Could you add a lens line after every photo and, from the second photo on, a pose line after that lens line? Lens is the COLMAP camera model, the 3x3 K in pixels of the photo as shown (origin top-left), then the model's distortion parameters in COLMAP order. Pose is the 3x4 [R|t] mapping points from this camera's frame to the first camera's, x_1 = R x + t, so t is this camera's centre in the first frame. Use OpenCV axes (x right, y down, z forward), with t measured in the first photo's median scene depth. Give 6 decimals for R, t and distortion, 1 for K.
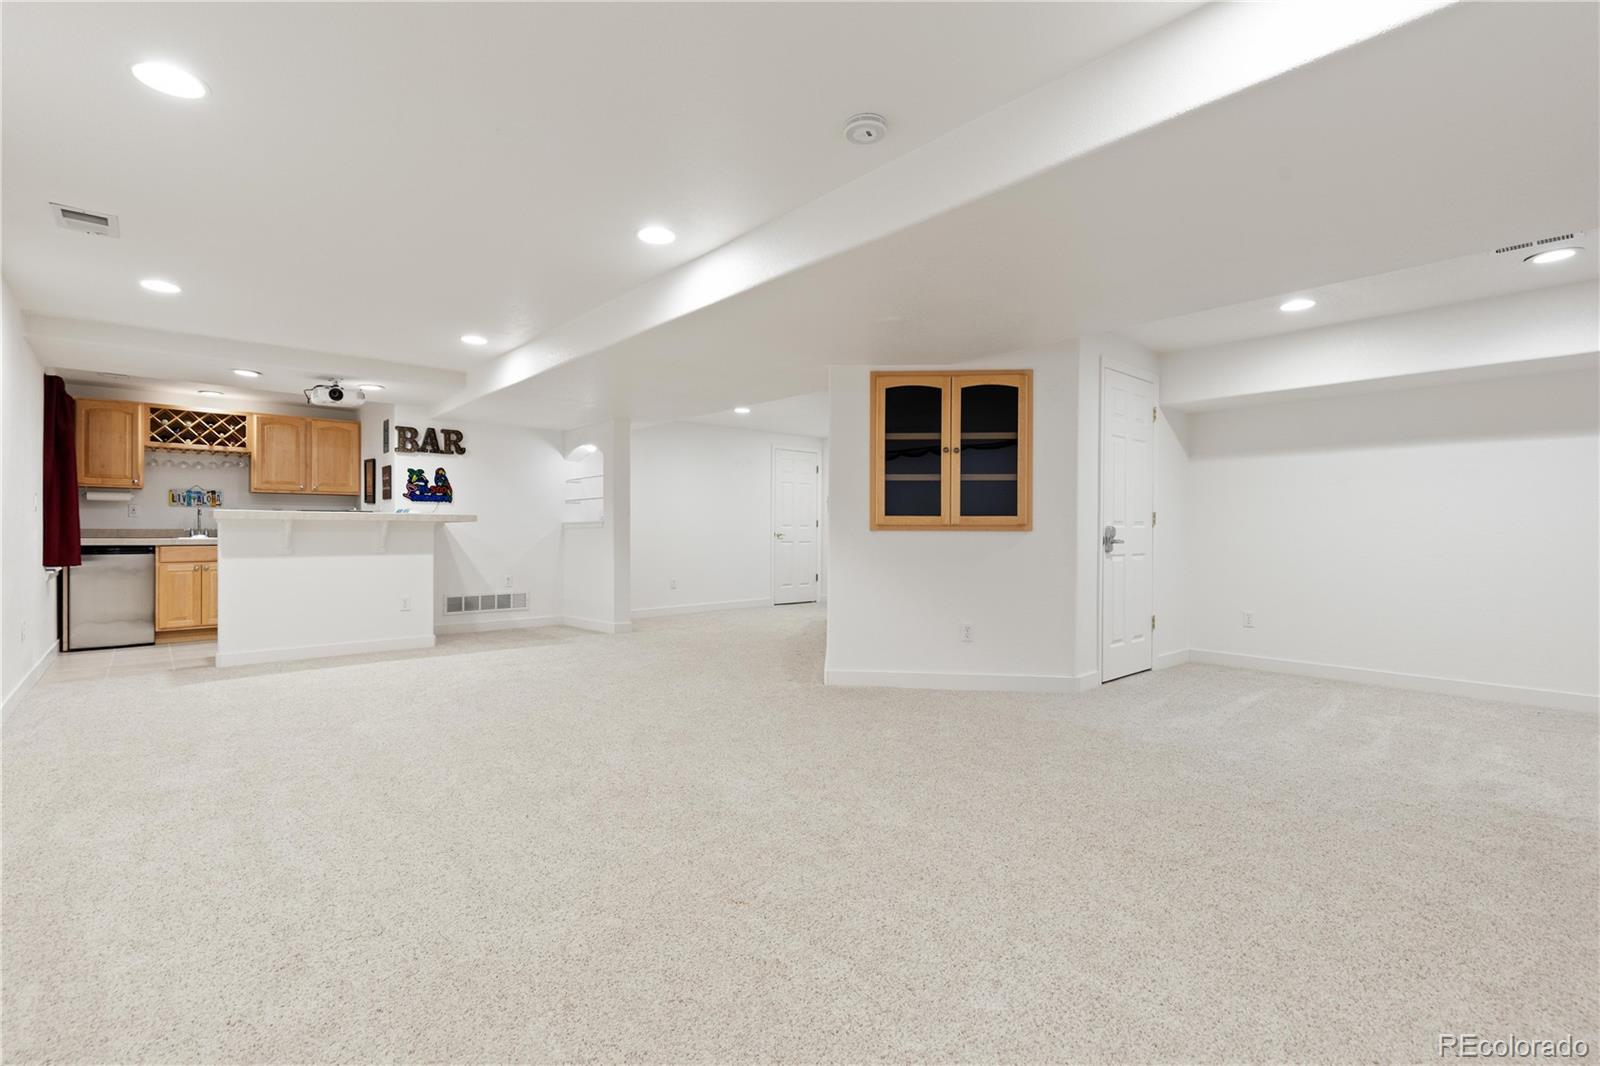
lens RADIAL K [[732.7, 0, 798.3], [0, 732.7, 534.8], [0, 0, 1]] dist [0.014087, -0.003169]
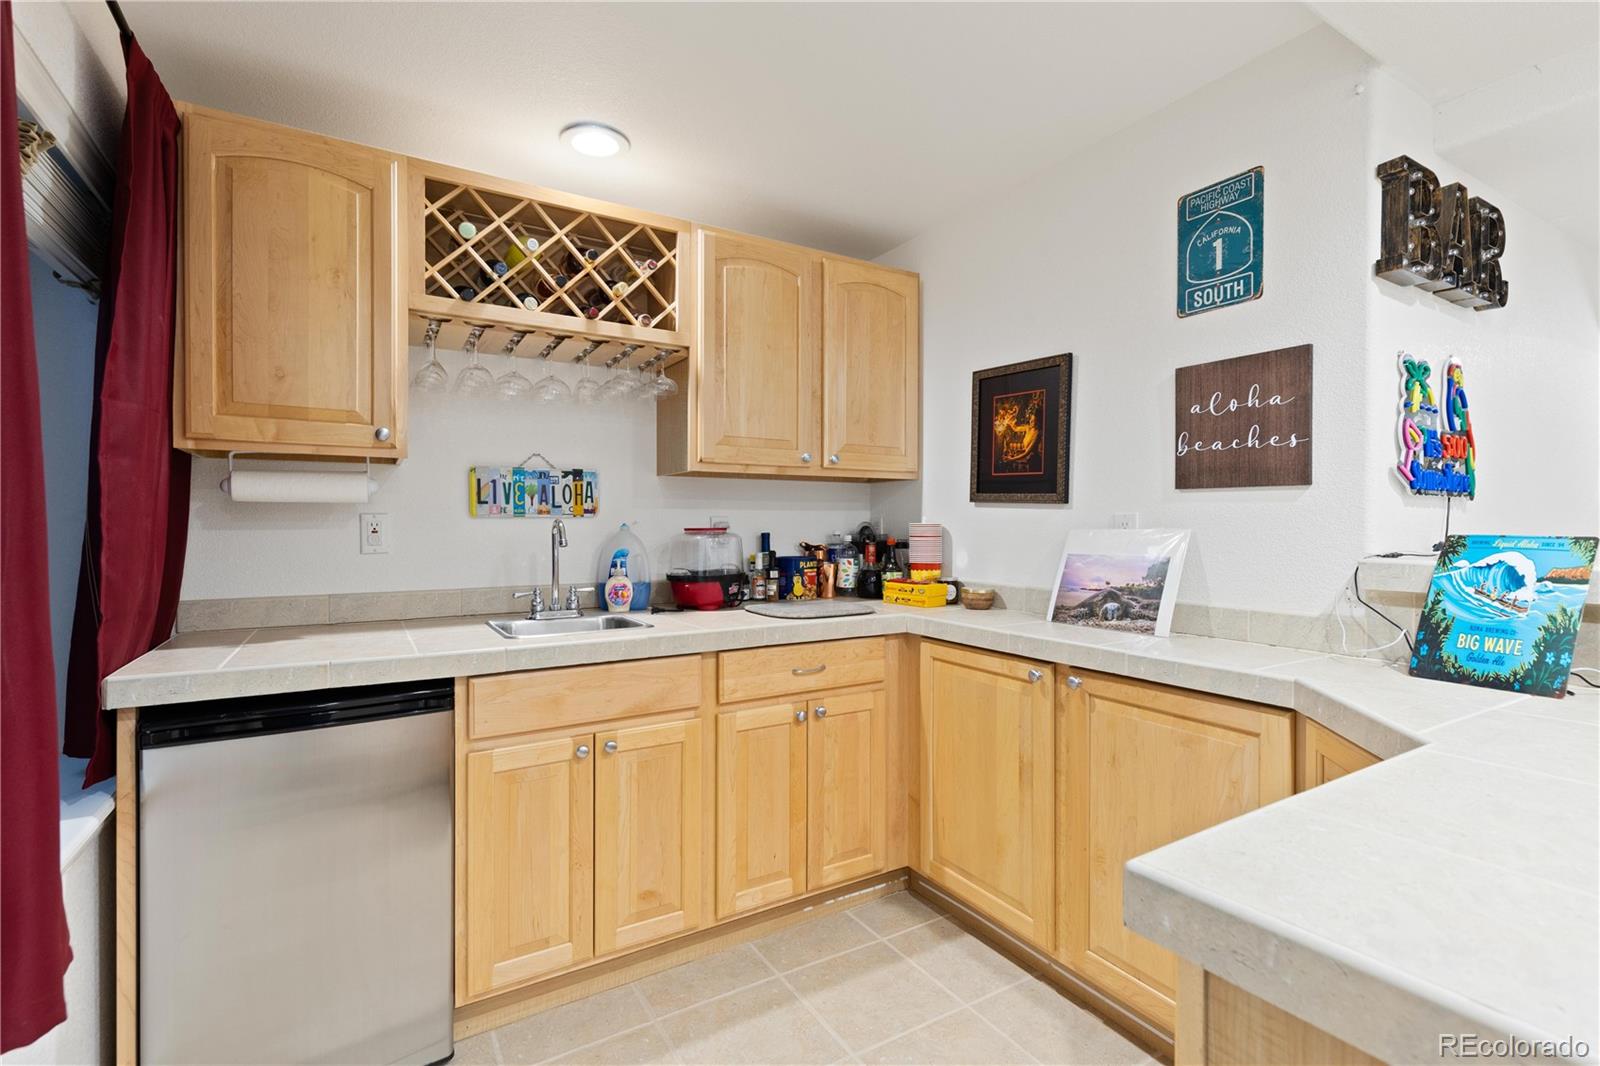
lens RADIAL K [[732.7, 0, 802.1], [0, 732.7, 526.6], [0, 0, 1]] dist [0.014087, -0.003169]
pose [[0.983552, -0.002646, -0.180605, -0.665160], [0.002642, 0.999996, -0.000261, -0.034946], [0.180605, -0.000221, 0.983556, 0.727322]]
